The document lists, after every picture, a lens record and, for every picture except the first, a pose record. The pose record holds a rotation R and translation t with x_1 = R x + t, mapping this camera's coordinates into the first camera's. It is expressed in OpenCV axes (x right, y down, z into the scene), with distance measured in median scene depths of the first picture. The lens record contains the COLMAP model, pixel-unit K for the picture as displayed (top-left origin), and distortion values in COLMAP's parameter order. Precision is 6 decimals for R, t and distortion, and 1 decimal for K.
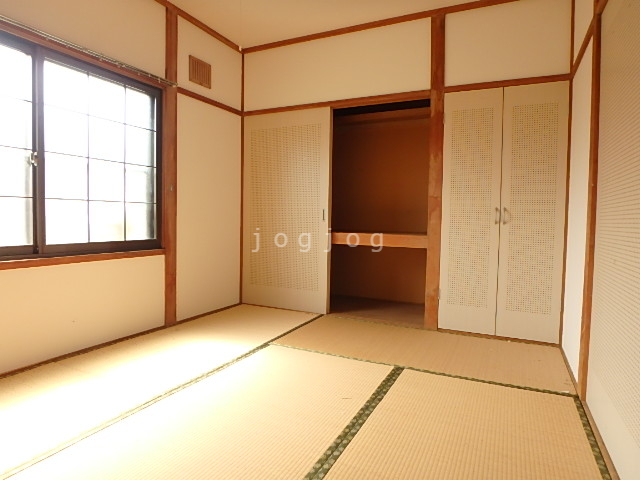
lens RADIAL K [[391.9, 0, 320.0], [0, 391.9, 240.0], [0, 0, 1]] dist [0.044900, 0.001431]
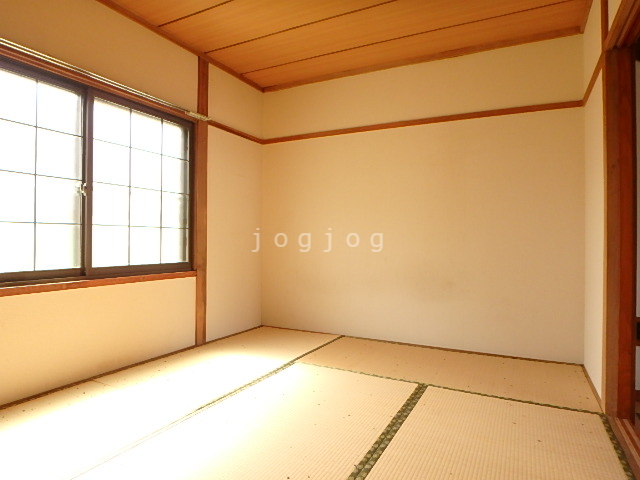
lens RADIAL K [[399.9, 0, 321.5], [0, 399.9, 235.9], [0, 0, 1]] dist [0.091831, -0.000751]
pose [[0.999868, -0.005576, -0.015291, -0.047158], [0.004525, 0.997682, -0.067900, 0.004504], [0.015634, 0.067822, 0.997575, -0.094083]]
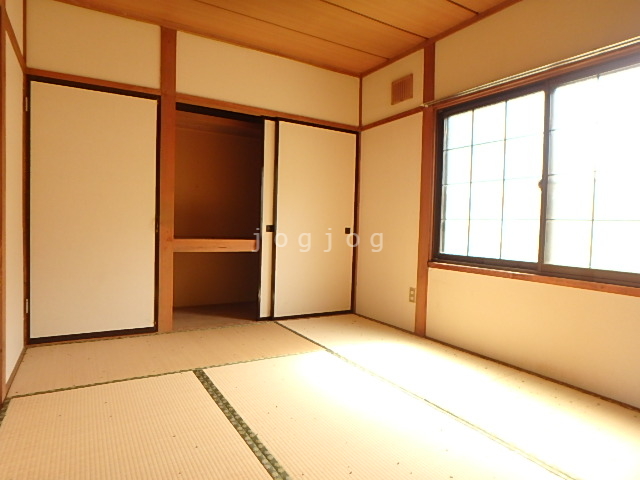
lens RADIAL K [[396.3, 0, 305.9], [0, 396.3, 267.9], [0, 0, 1]] dist [0.000655, 0.000327]
pose [[-0.556382, 0.054193, -0.829157, 0.496050], [-0.088137, 0.988392, 0.123742, -0.048610], [0.826239, 0.141928, -0.545148, 0.985677]]
